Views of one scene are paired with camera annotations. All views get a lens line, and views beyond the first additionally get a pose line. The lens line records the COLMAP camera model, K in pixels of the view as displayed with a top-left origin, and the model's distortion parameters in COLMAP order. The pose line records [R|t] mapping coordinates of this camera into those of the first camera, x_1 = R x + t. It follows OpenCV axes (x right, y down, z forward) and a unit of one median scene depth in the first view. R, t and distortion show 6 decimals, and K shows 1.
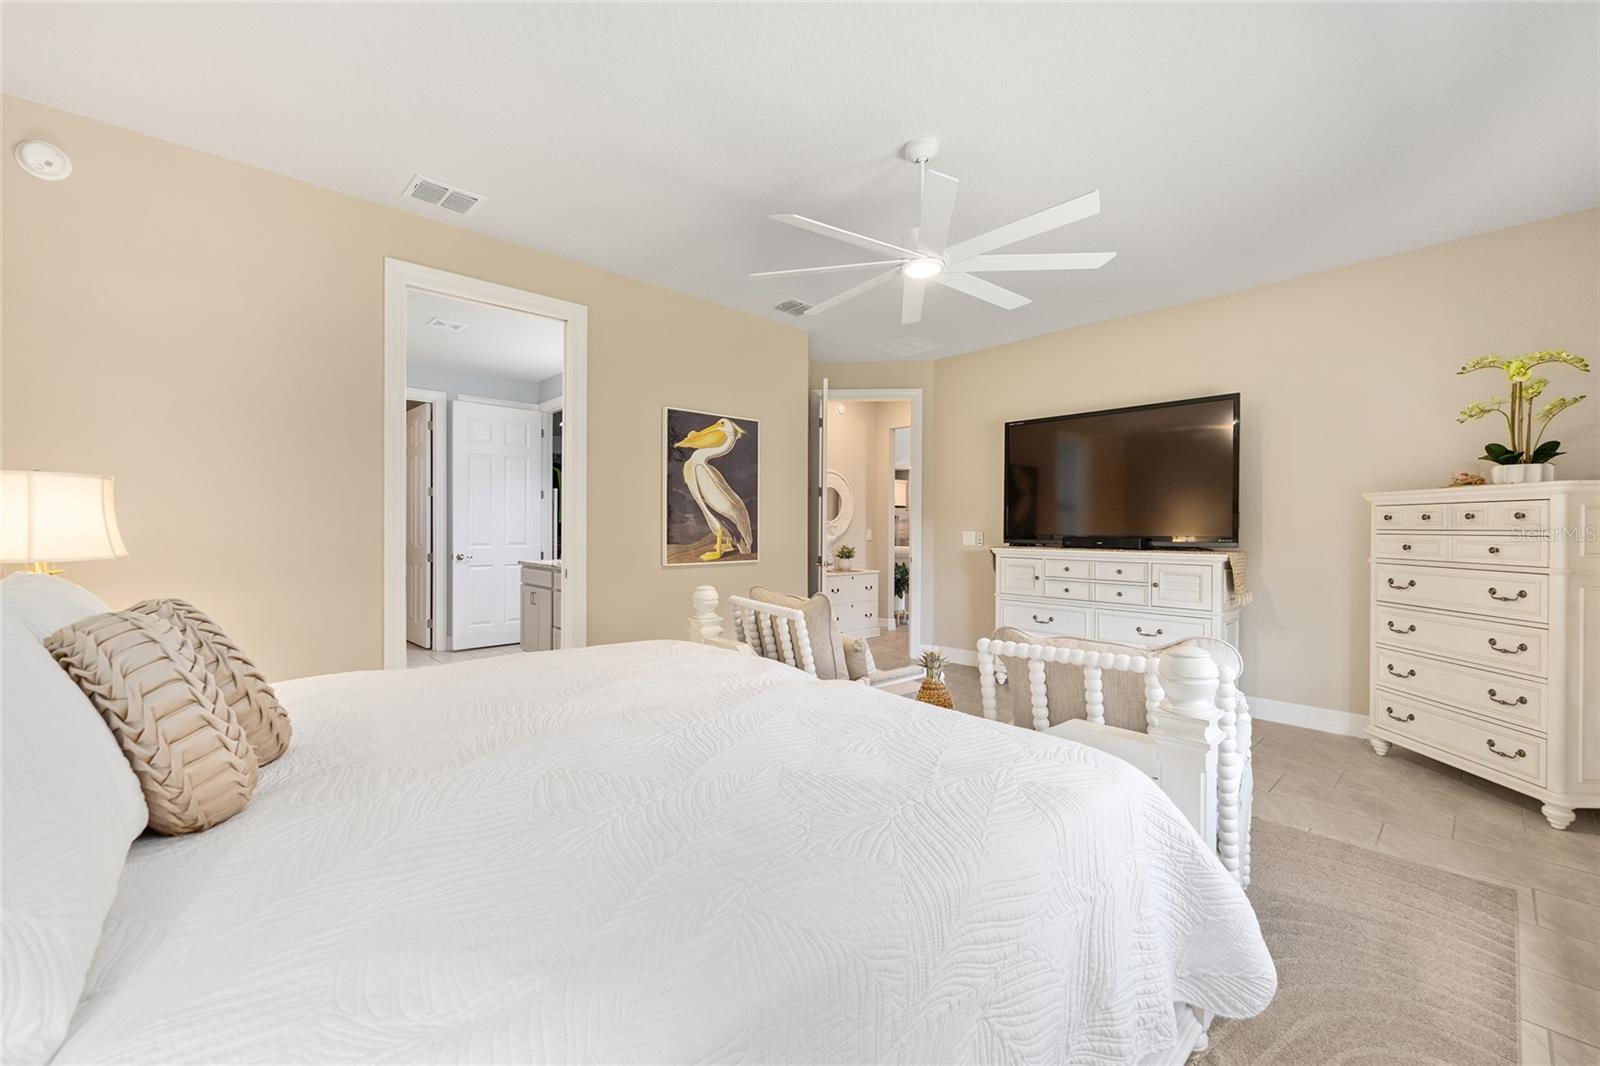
lens RADIAL K [[644.9, 0, 802.2], [0, 644.9, 535.0], [0, 0, 1]] dist [-0.004009, 0.001717]
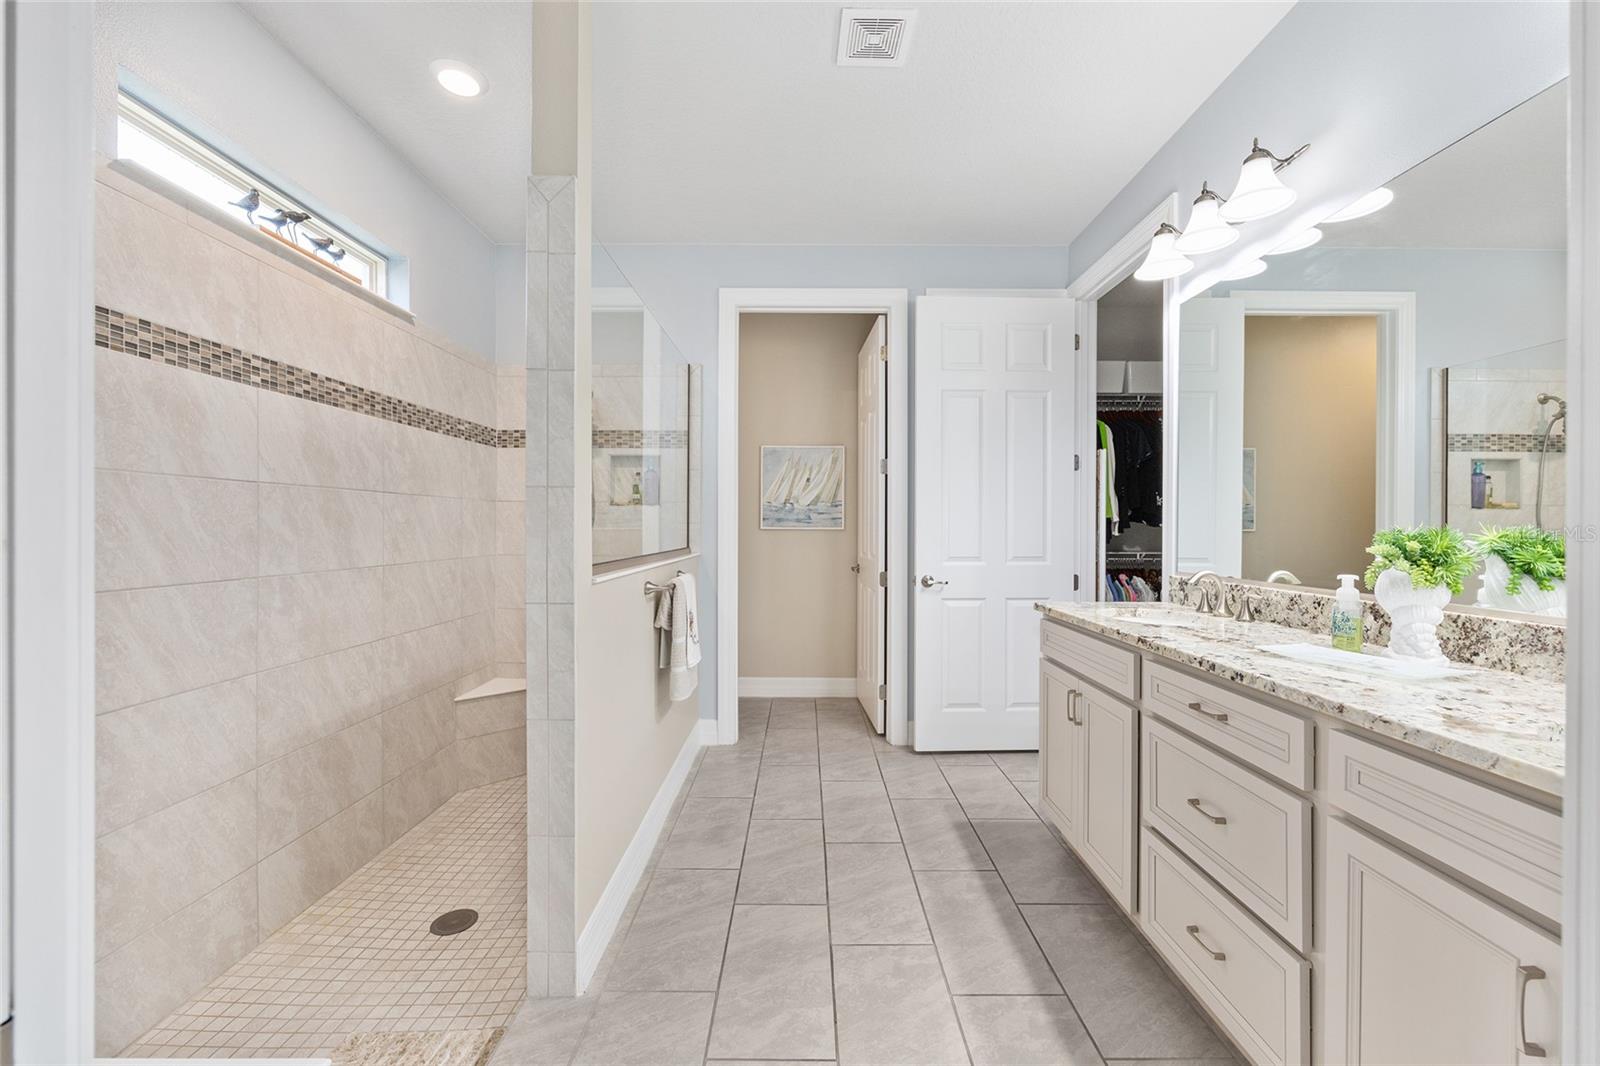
lens RADIAL K [[644.9, 0, 795.4], [0, 644.9, 531.1], [0, 0, 1]] dist [-0.004009, 0.001717]
pose [[0.733385, 0.001558, -0.679812, -0.128847], [-0.004555, 0.999986, -0.002621, -0.003413], [0.679798, 0.005019, 0.733382, 0.279012]]
